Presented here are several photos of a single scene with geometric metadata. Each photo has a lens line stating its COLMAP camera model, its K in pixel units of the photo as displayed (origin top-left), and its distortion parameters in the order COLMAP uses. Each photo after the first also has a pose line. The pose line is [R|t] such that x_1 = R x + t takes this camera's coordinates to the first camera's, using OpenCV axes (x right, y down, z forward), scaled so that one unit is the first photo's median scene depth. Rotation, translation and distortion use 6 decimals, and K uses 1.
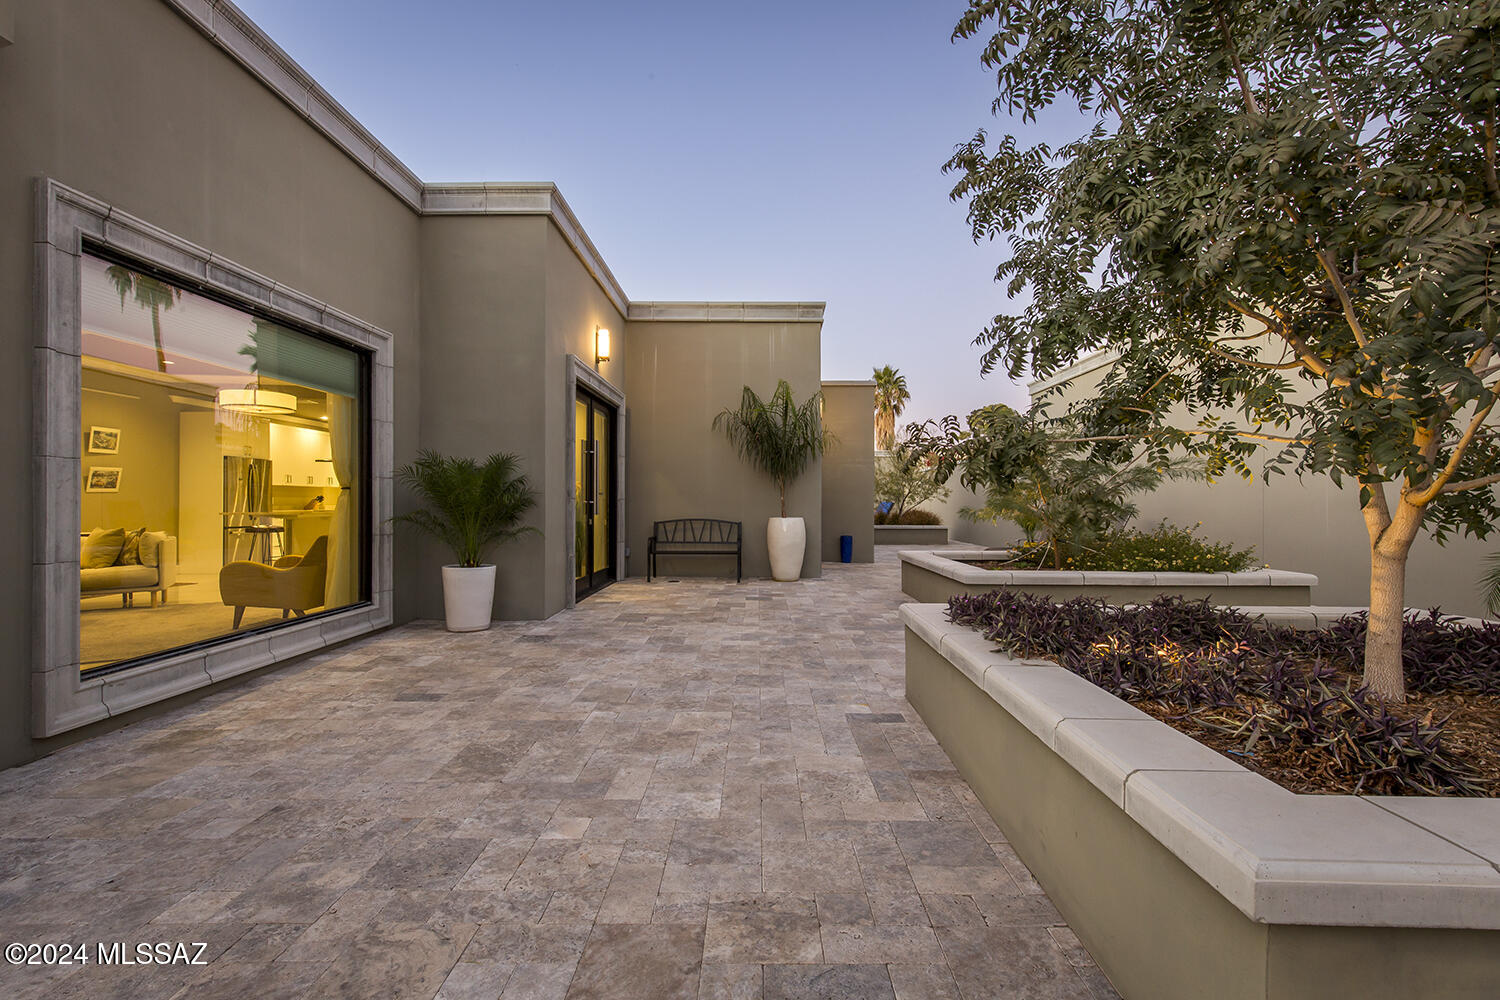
lens RADIAL K [[690.9, 0, 755.0], [0, 690.9, 506.1], [0, 0, 1]] dist [0.003253, -0.001121]
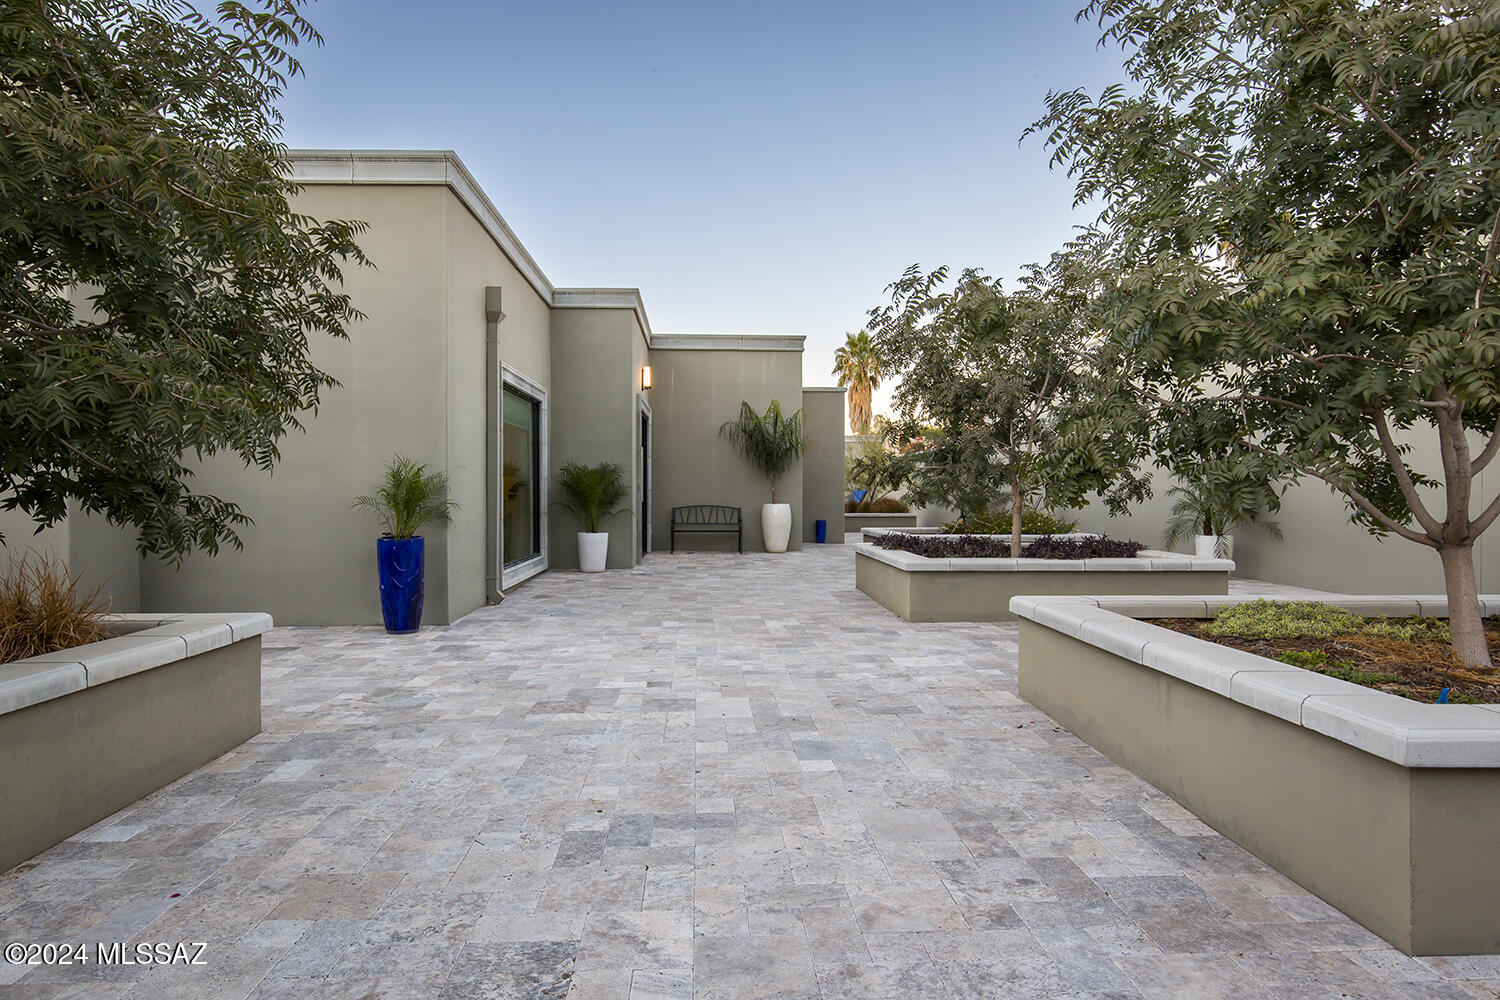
lens RADIAL K [[907.5, 0, 746.9], [0, 907.5, 493.8], [0, 0, 1]] dist [0.000091, -0.000005]
pose [[0.998267, -0.000516, 0.058851, -0.222426], [0.000555, 1.000000, -0.000645, -0.004211], [-0.058850, 0.000677, 0.998267, -1.405534]]
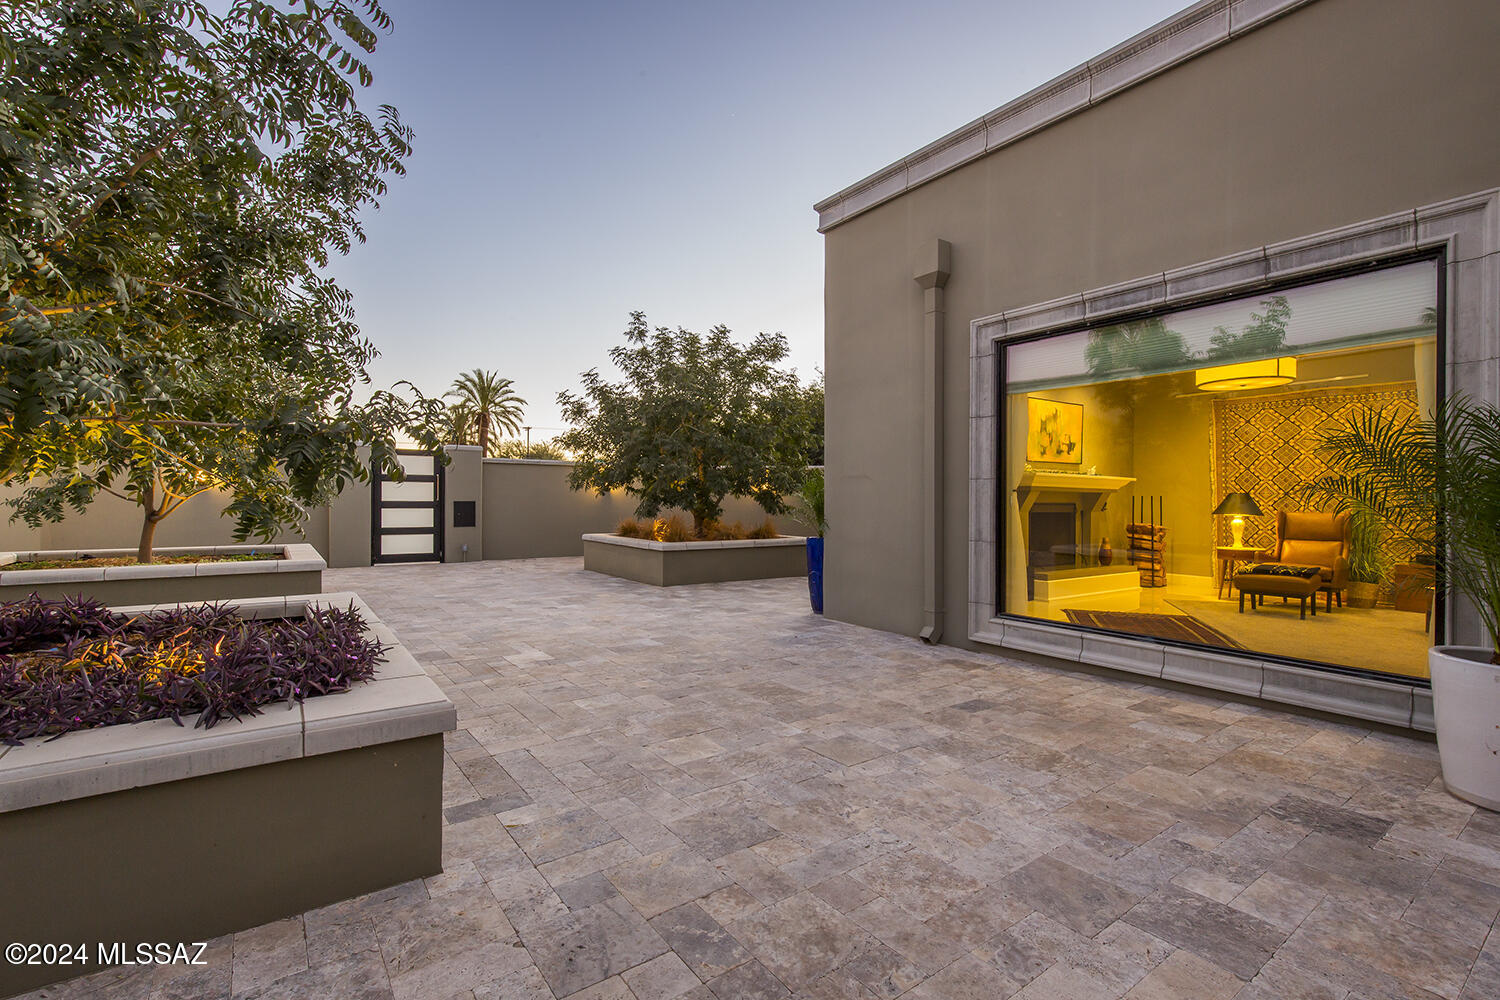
lens RADIAL K [[690.9, 0, 751.7], [0, 690.9, 499.6], [0, 0, 1]] dist [0.003253, -0.001121]
pose [[-0.810587, -0.005849, -0.585589, 0.282419], [-0.009711, 0.999947, 0.003454, -0.012875], [0.585538, 0.008487, -0.810601, 1.309525]]
